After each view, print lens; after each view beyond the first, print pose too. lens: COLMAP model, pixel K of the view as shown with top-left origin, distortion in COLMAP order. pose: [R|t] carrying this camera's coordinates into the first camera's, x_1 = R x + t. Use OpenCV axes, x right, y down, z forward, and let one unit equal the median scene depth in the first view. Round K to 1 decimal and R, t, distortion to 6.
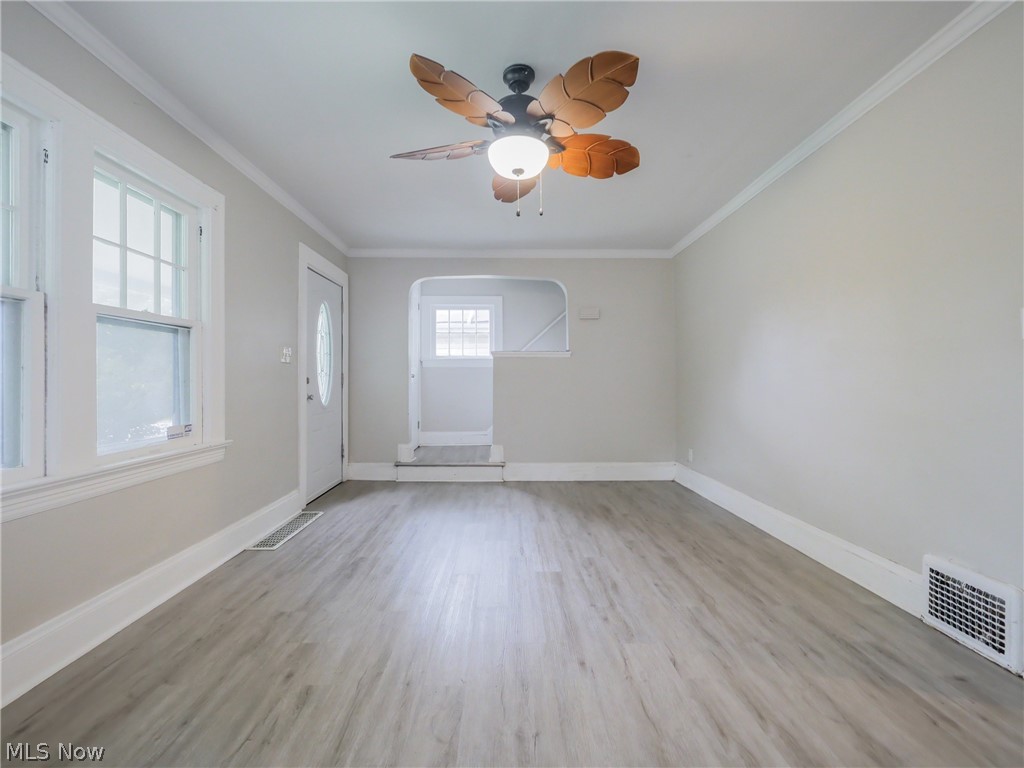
lens RADIAL K [[447.7, 0, 511.8], [0, 447.7, 373.4], [0, 0, 1]] dist [-0.000510, -0.000908]
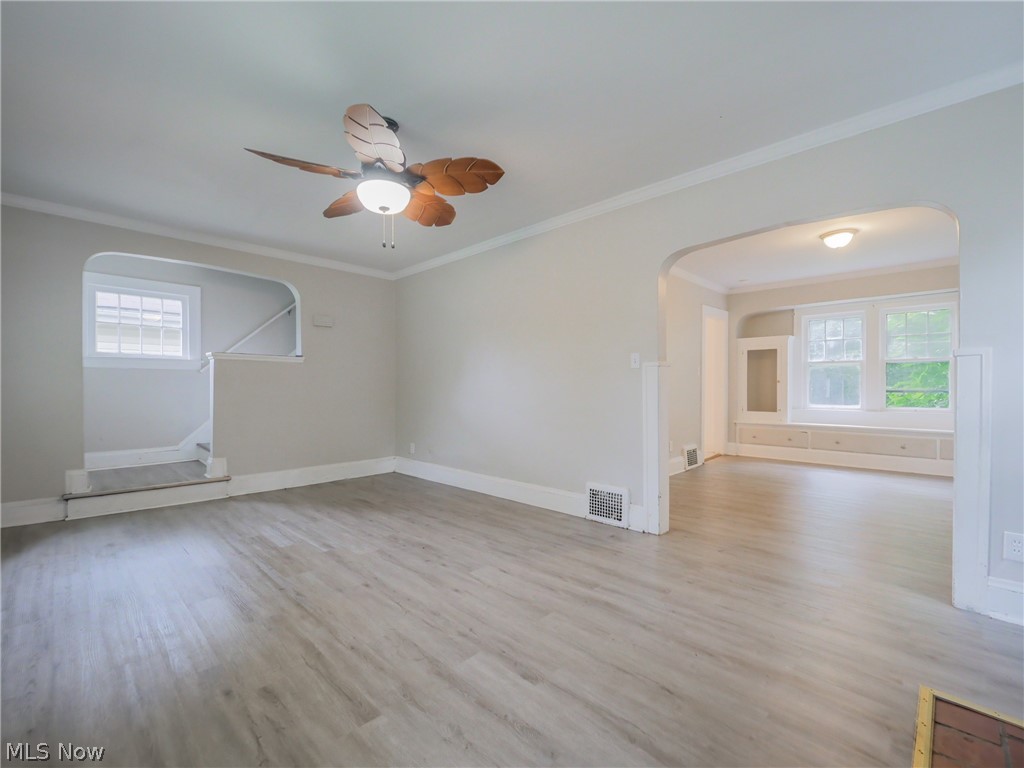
lens RADIAL K [[445.3, 0, 501.6], [0, 445.3, 387.9], [0, 0, 1]] dist [0.001820, -0.000133]
pose [[0.719909, 0.003258, 0.694061, -0.473674], [-0.017189, 0.999766, 0.013137, -0.001222], [-0.693855, -0.021388, 0.719797, -0.053437]]
